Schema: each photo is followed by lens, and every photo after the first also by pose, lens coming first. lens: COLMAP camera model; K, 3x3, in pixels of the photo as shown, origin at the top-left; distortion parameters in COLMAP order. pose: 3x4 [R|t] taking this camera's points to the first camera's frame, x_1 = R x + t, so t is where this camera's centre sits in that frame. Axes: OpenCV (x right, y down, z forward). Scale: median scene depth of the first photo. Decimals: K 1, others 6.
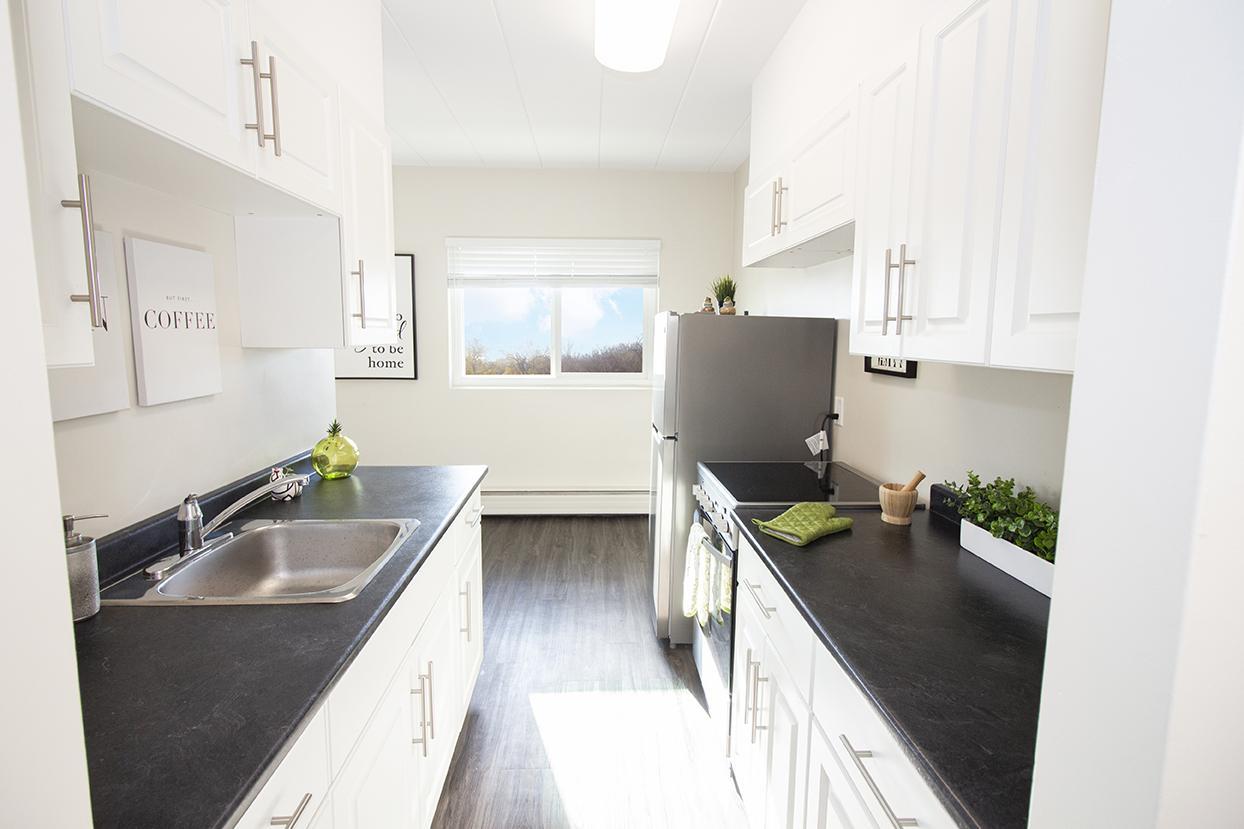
lens RADIAL K [[576.5, 0, 622.5], [0, 576.5, 396.8], [0, 0, 1]] dist [-0.002937, -0.011448]
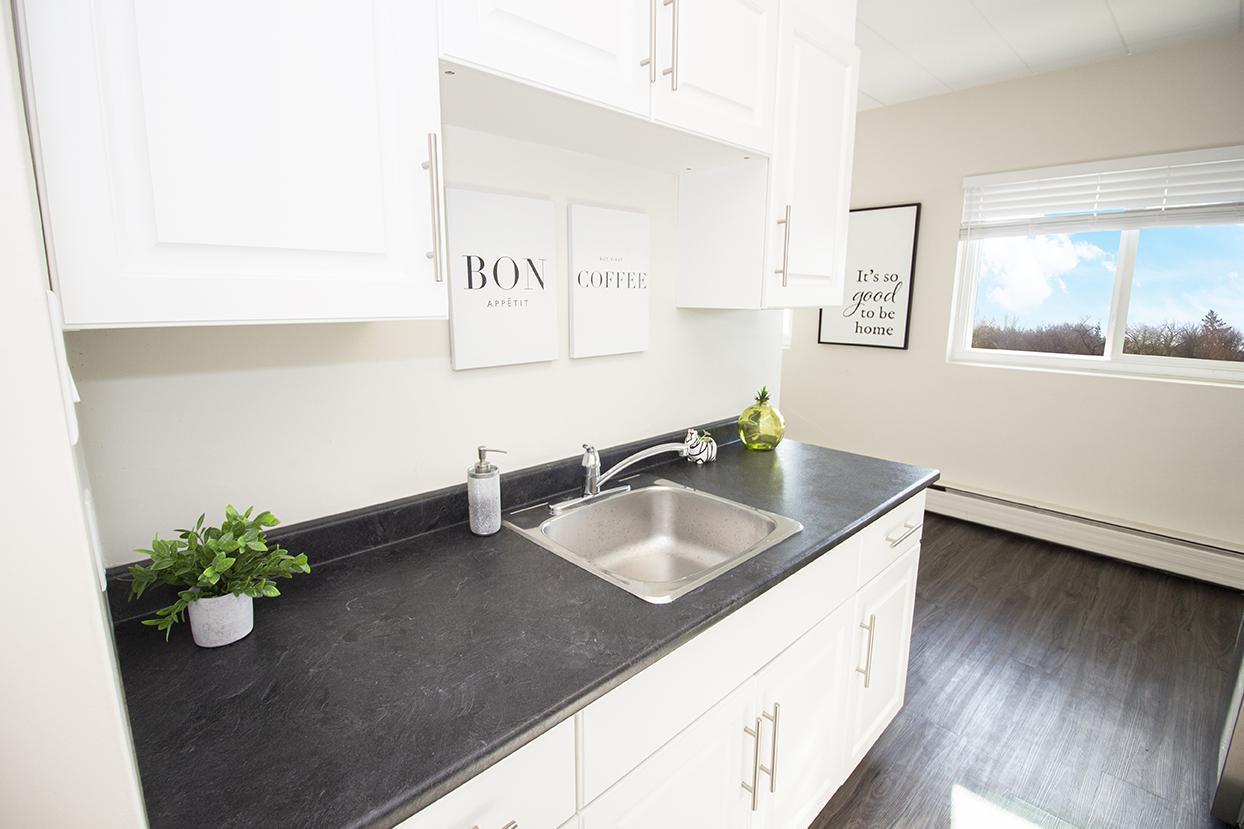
lens RADIAL K [[576.5, 0, 622.5], [0, 576.5, 396.8], [0, 0, 1]] dist [-0.002937, -0.011448]
pose [[0.653561, 0.127023, -0.746139, 0.042647], [-0.082426, 0.991898, 0.096662, -0.014485], [0.752372, -0.001673, 0.658736, 0.191298]]
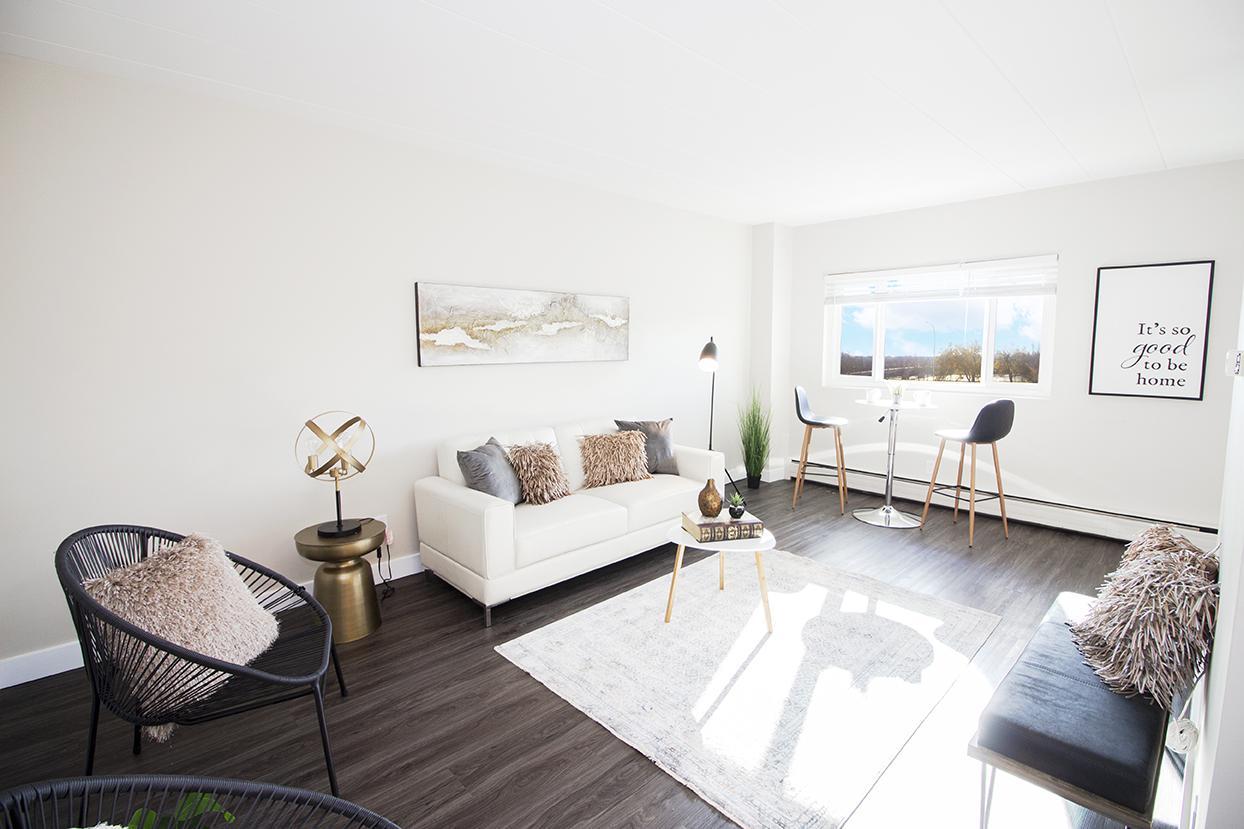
lens RADIAL K [[576.5, 0, 622.5], [0, 576.5, 396.8], [0, 0, 1]] dist [-0.002937, -0.011448]
pose [[0.650553, 0.064418, -0.756724, -0.528068], [-0.081162, 0.996587, 0.015062, 0.046118], [0.755111, 0.051619, 0.653562, -0.481488]]
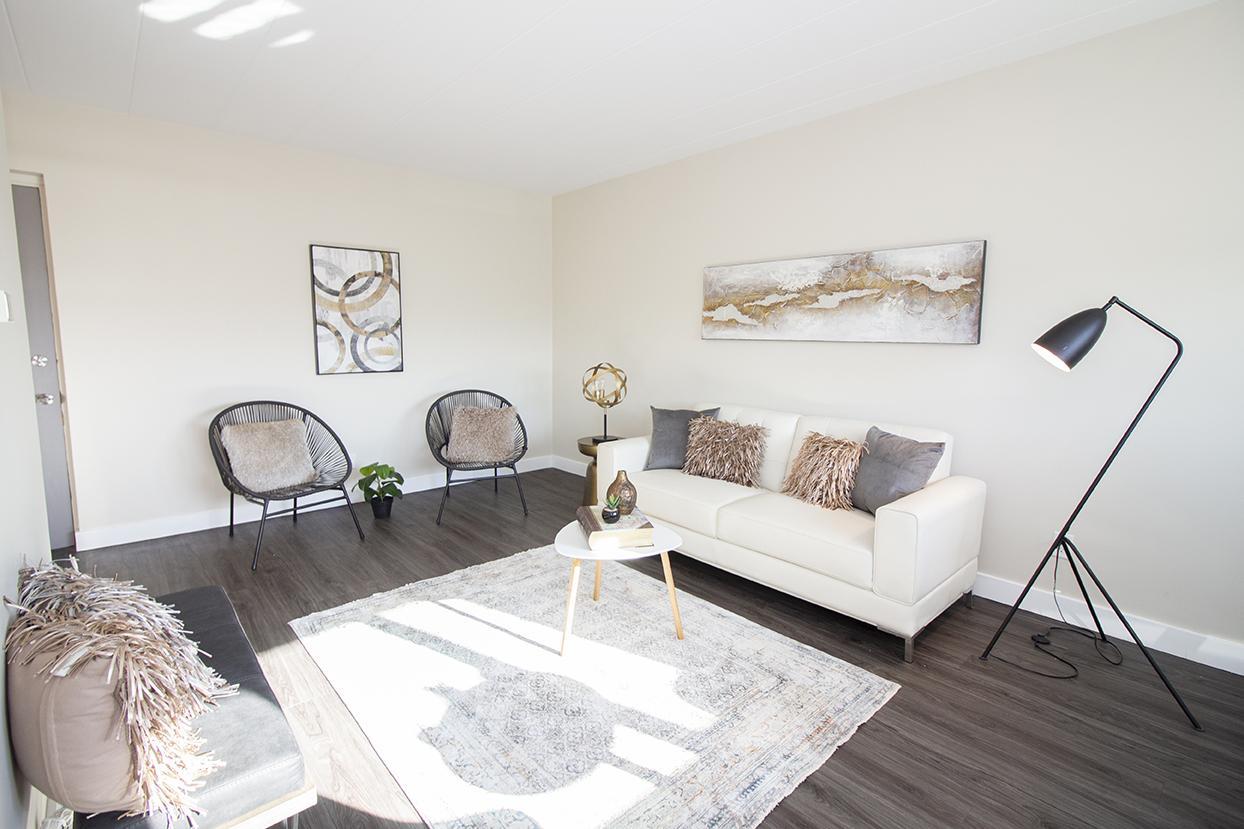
lens RADIAL K [[581.2, 0, 621.2], [0, 581.2, 397.6], [0, 0, 1]] dist [0.002175, -0.000065]
pose [[-0.777517, 0.054555, -0.626491, -0.684304], [-0.087246, 0.977238, 0.193377, -0.119939], [0.622780, 0.205013, -0.755059, 1.381849]]
